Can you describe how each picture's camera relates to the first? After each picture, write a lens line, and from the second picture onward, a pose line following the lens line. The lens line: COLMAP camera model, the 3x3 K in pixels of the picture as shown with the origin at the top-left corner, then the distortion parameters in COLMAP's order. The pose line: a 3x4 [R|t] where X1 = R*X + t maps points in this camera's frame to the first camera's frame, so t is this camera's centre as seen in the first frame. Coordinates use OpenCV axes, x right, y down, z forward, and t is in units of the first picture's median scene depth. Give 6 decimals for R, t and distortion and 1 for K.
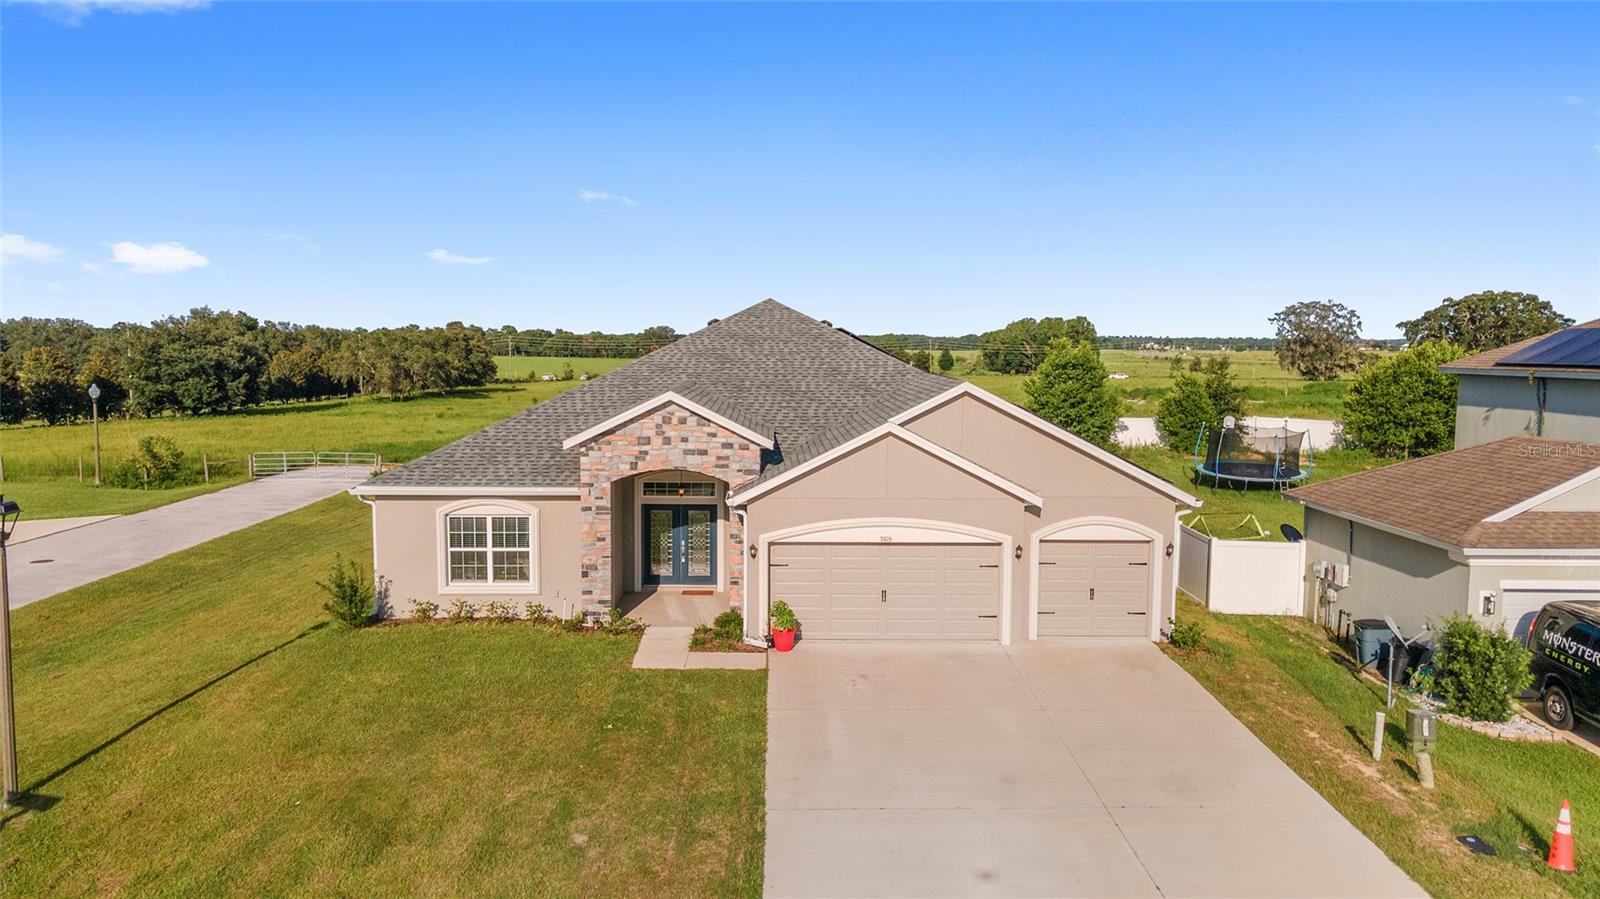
lens RADIAL K [[1171.8, 0, 790.5], [0, 1171.8, 447.2], [0, 0, 1]] dist [0.031787, 0.007075]
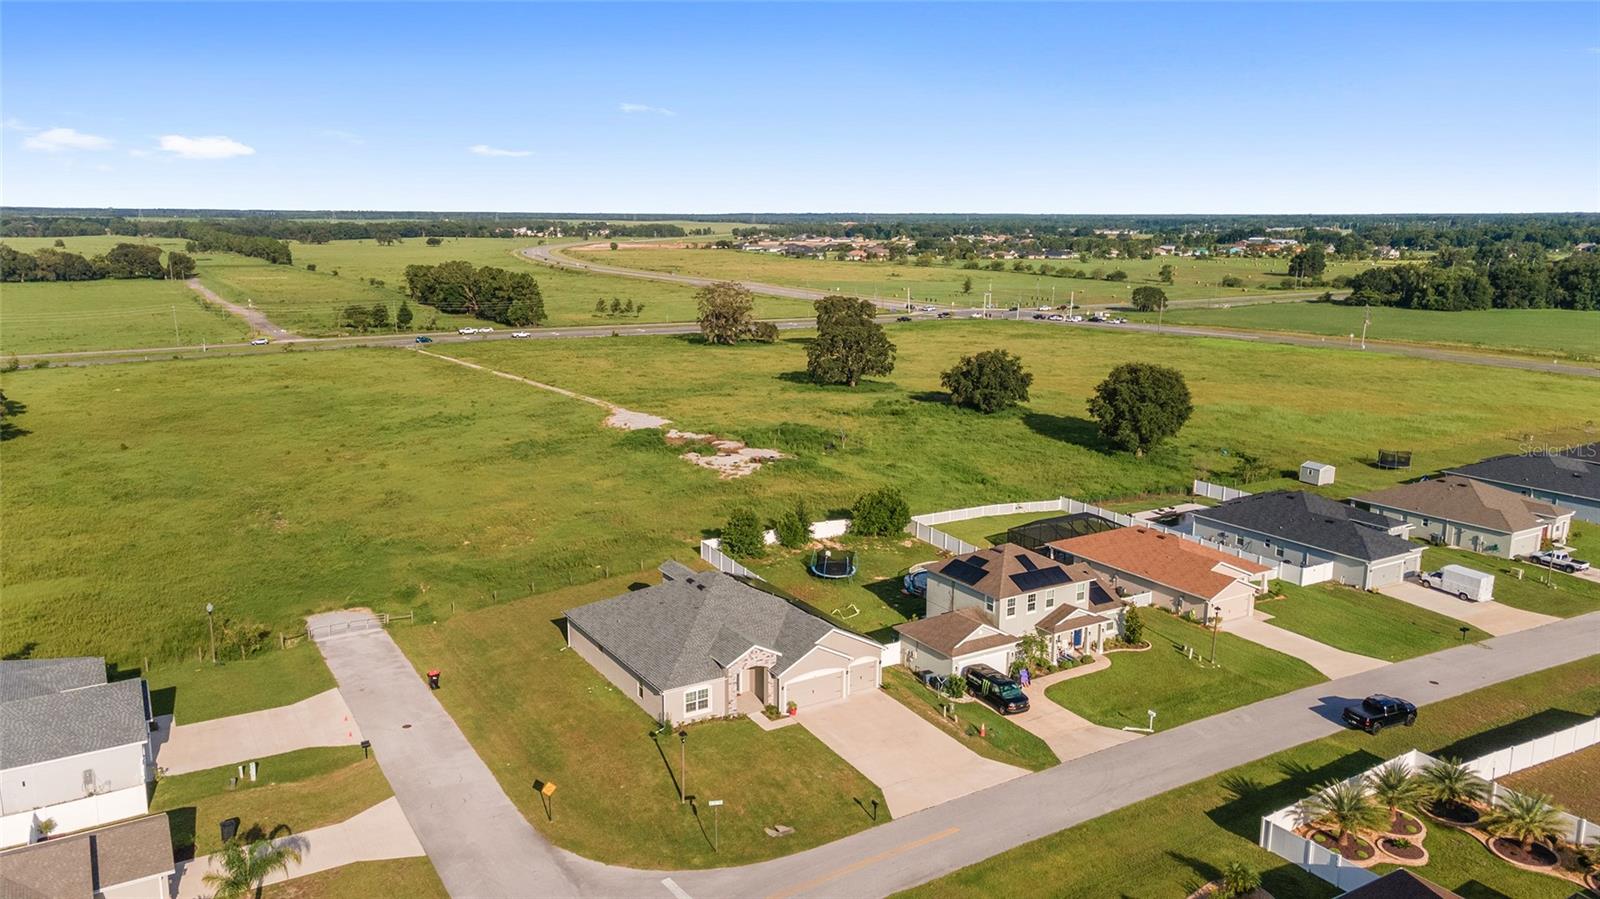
lens RADIAL K [[1171.8, 0, 797.0], [0, 1171.8, 451.6], [0, 0, 1]] dist [0.031787, 0.007075]
pose [[0.860488, -0.103733, 0.498799, -1.573391], [0.046207, 0.990907, 0.126363, -0.988466], [-0.507372, -0.085686, 0.857457, -1.827403]]
